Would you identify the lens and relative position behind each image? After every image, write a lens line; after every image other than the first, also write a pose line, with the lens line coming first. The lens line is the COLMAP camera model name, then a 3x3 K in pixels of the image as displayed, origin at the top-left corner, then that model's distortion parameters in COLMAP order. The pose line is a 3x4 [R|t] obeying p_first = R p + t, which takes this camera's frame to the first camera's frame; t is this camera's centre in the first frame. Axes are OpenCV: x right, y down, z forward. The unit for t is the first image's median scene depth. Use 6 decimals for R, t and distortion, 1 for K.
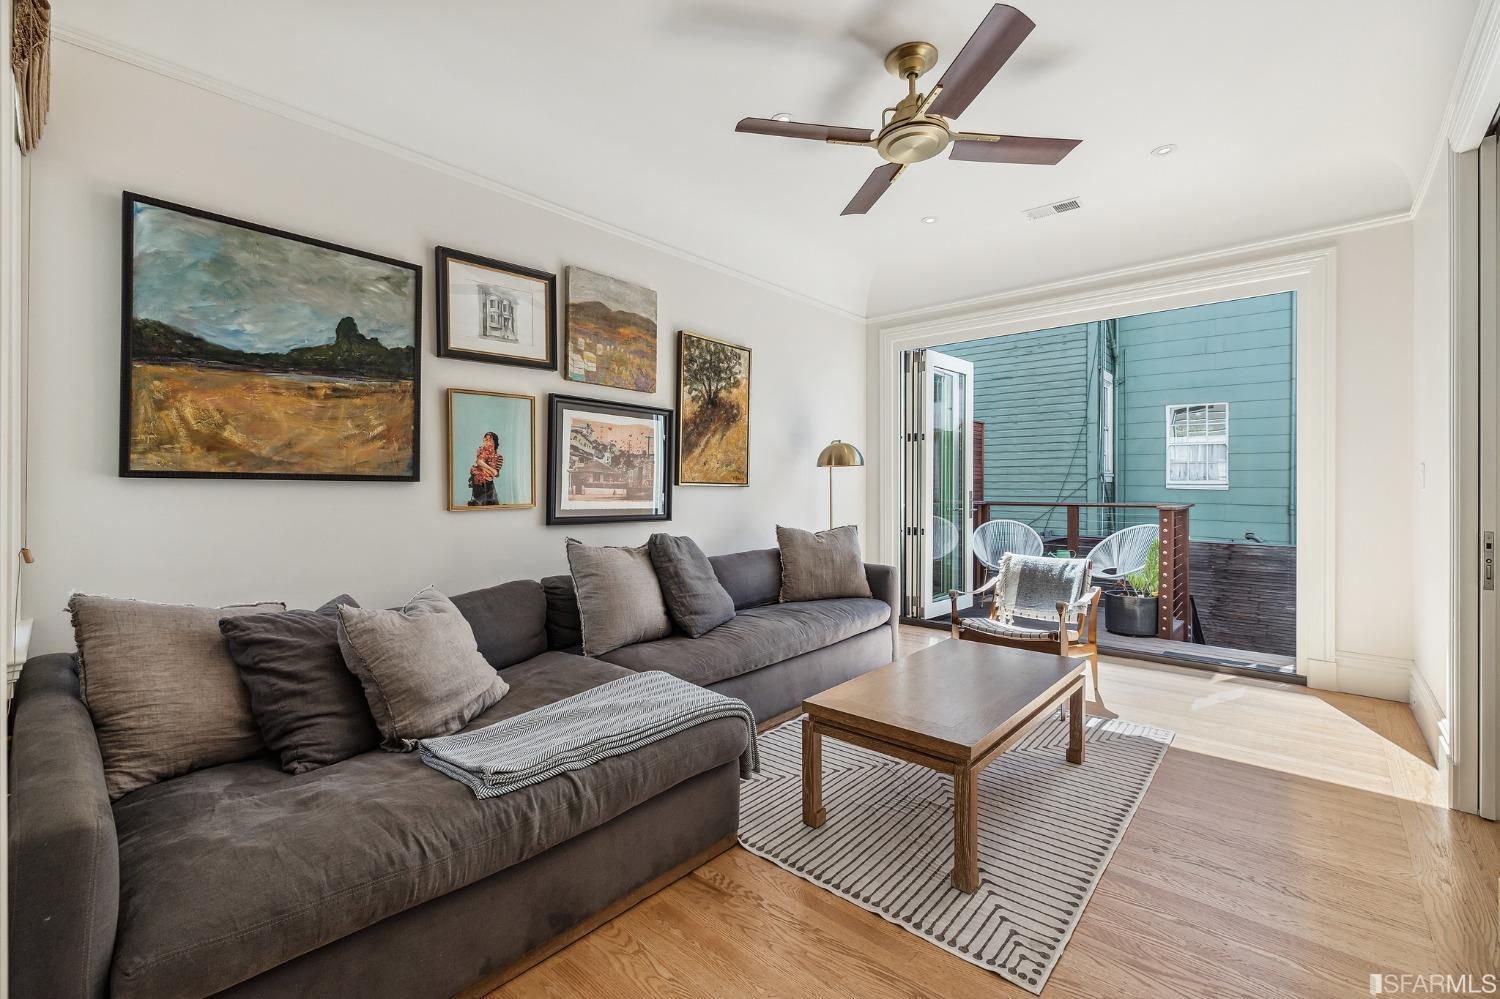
lens RADIAL K [[647.5, 0, 756.8], [0, 647.5, 493.5], [0, 0, 1]] dist [-0.001506, 0.001397]
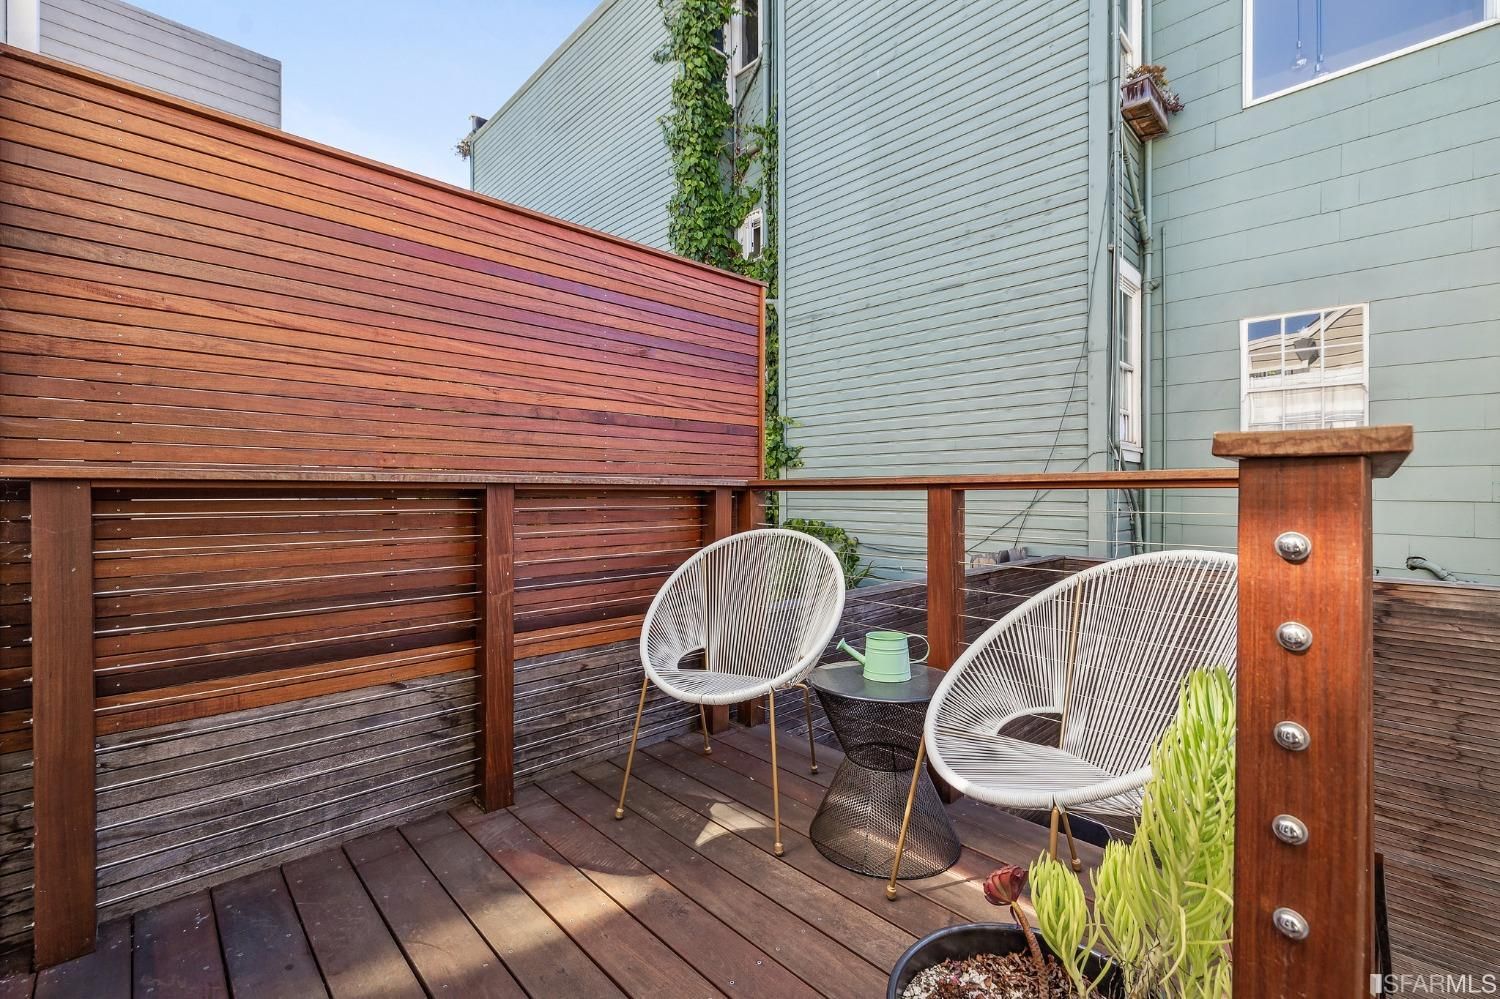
lens RADIAL K [[647.5, 0, 752.9], [0, 647.5, 496.3], [0, 0, 1]] dist [-0.001506, 0.001397]
pose [[0.996466, -0.000284, -0.083992, 0.268208], [-0.000105, 0.999989, -0.004634, 0.015895], [0.083992, 0.004626, 0.996456, 0.421362]]
